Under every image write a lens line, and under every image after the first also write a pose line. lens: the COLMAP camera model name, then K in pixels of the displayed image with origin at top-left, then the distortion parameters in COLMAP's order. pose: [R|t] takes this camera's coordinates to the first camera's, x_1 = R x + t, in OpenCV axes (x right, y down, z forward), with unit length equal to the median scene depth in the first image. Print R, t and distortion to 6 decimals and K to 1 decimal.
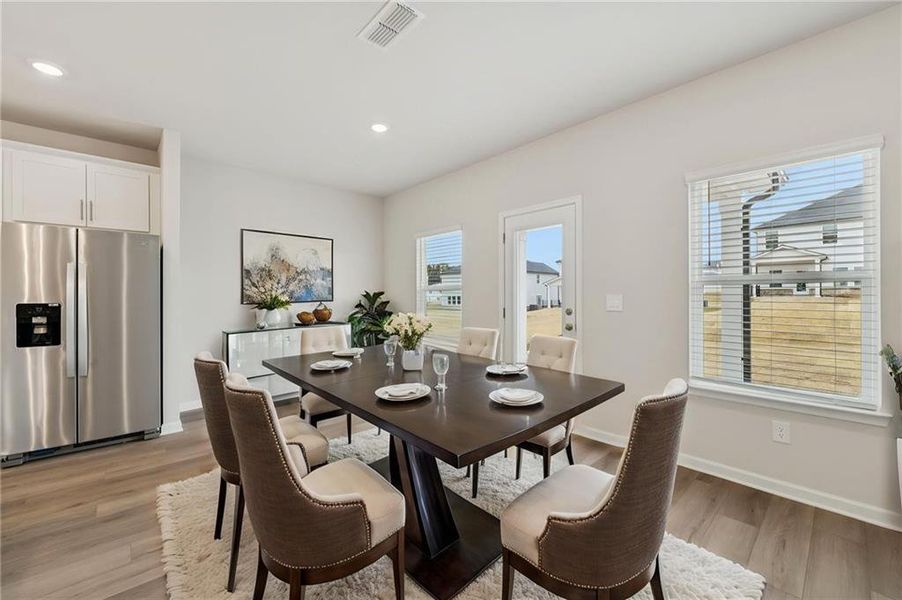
lens RADIAL K [[360.8, 0, 449.2], [0, 360.8, 297.8], [0, 0, 1]] dist [-0.005490, -0.001605]
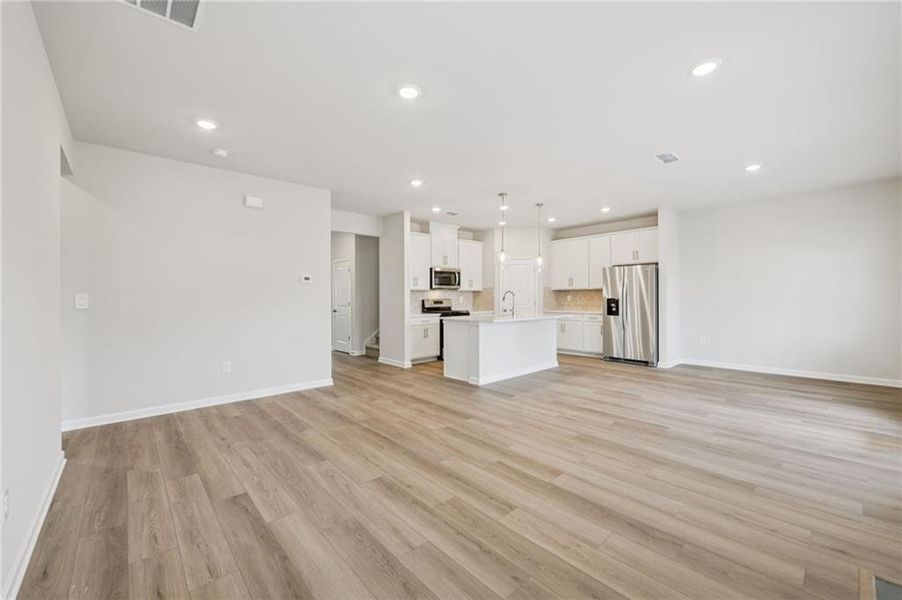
lens RADIAL K [[360.8, 0, 446.7], [0, 360.8, 296.2], [0, 0, 1]] dist [-0.005490, -0.001605]
pose [[-0.002679, -0.000135, -0.999996, 1.269232], [0.005315, 0.999986, -0.000150, -0.004187], [0.999982, -0.005316, -0.002678, -0.141802]]
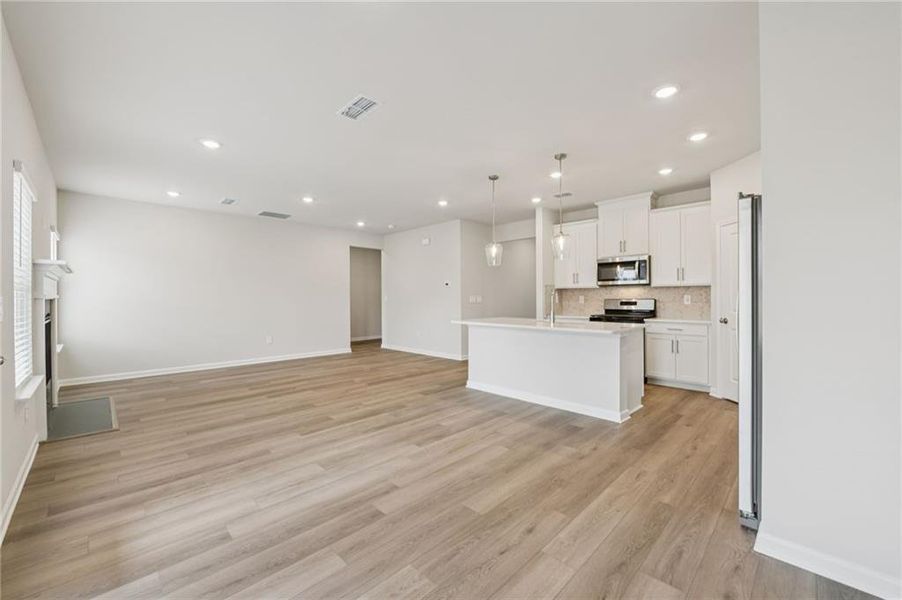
lens RADIAL K [[360.8, 0, 448.0], [0, 360.8, 296.7], [0, 0, 1]] dist [-0.005490, -0.001605]
pose [[-0.998787, 0.007052, -0.048741, -0.312865], [0.007129, 0.999974, -0.001417, -0.000053], [0.048730, -0.001763, -0.998810, 1.724566]]
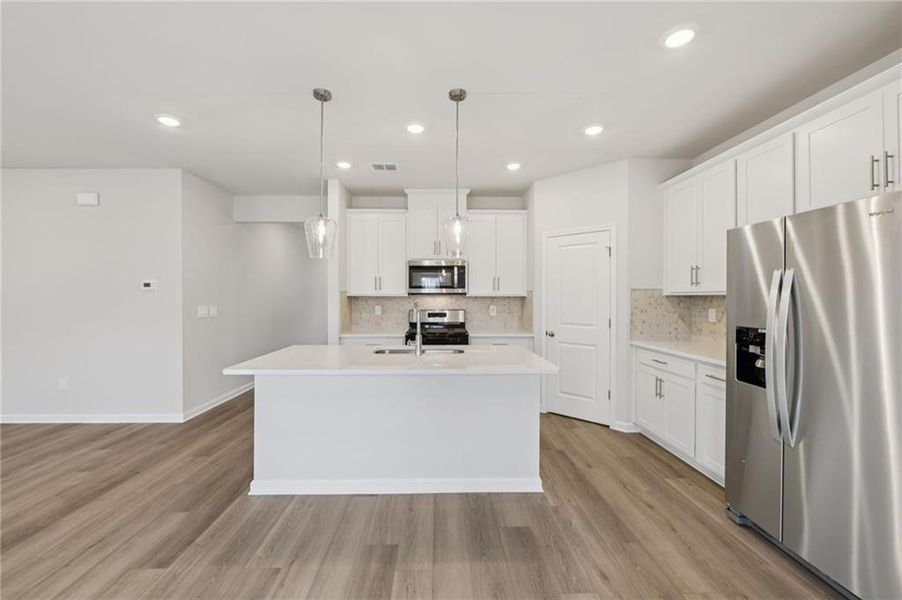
lens RADIAL K [[360.8, 0, 443.8], [0, 360.8, 297.7], [0, 0, 1]] dist [-0.005490, -0.001605]
pose [[-0.652541, 0.003240, -0.757746, -0.131934], [0.000665, 0.999993, 0.003703, -0.046923], [0.757753, 0.001912, -0.652539, 0.925236]]
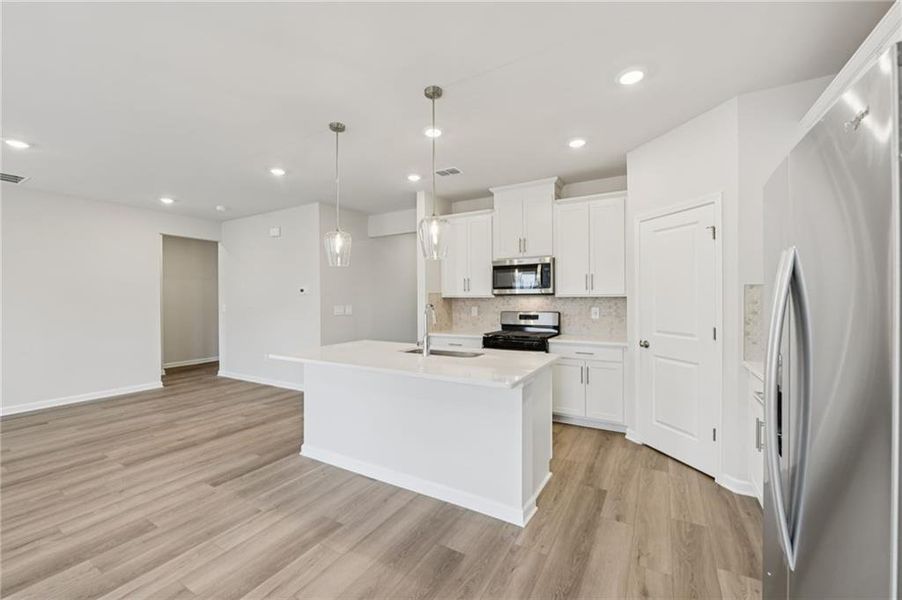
lens RADIAL K [[360.8, 0, 449.0], [0, 360.8, 299.3], [0, 0, 1]] dist [-0.005490, -0.001605]
pose [[-0.951824, 0.009293, -0.306503, -0.579320], [0.008158, 0.999954, 0.004984, -0.048641], [0.306535, 0.002244, -0.951857, 1.199784]]
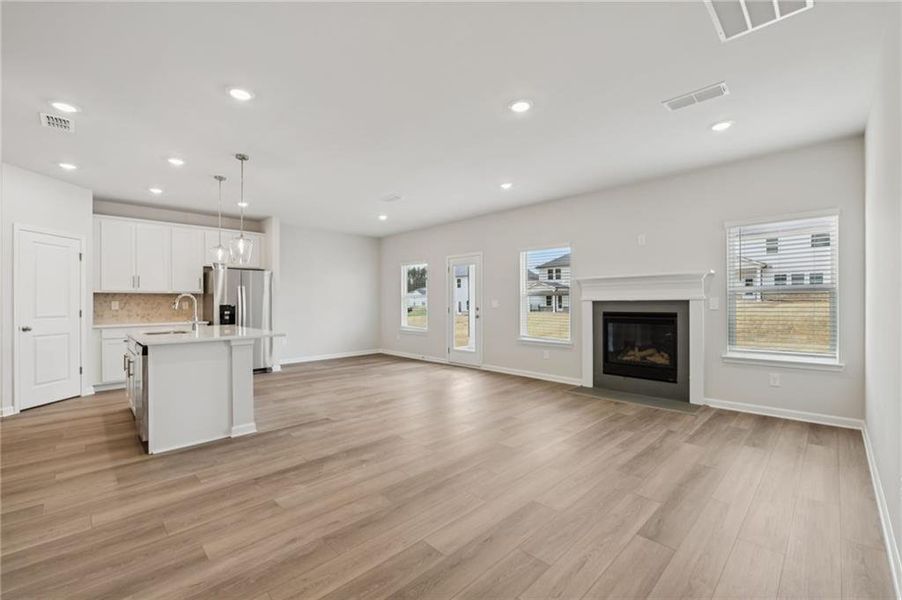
lens RADIAL K [[379.9, 0, 452.1], [0, 379.9, 302.9], [0, 0, 1]] dist [-0.010604, -0.000058]
pose [[0.998985, -0.001757, 0.045014, 0.107751], [0.001705, 0.999998, 0.001194, 0.002942], [-0.045016, -0.001116, 0.998986, -1.264177]]
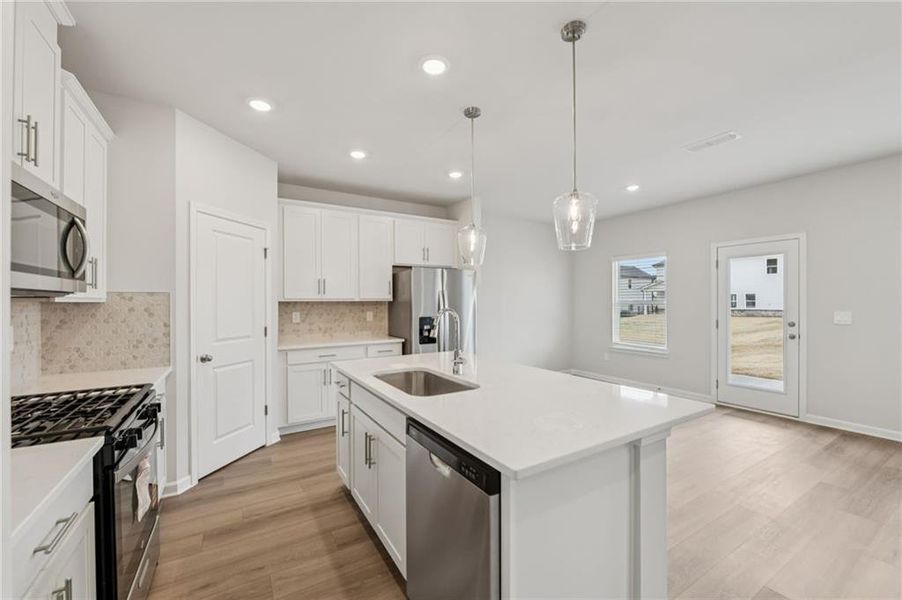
lens RADIAL K [[360.8, 0, 449.4], [0, 360.8, 303.9], [0, 0, 1]] dist [-0.005490, -0.001605]
pose [[0.982024, -0.000577, -0.188753, -0.690923], [0.001400, 0.999990, 0.004231, -0.044828], [0.188749, -0.004419, 0.982015, -0.524345]]
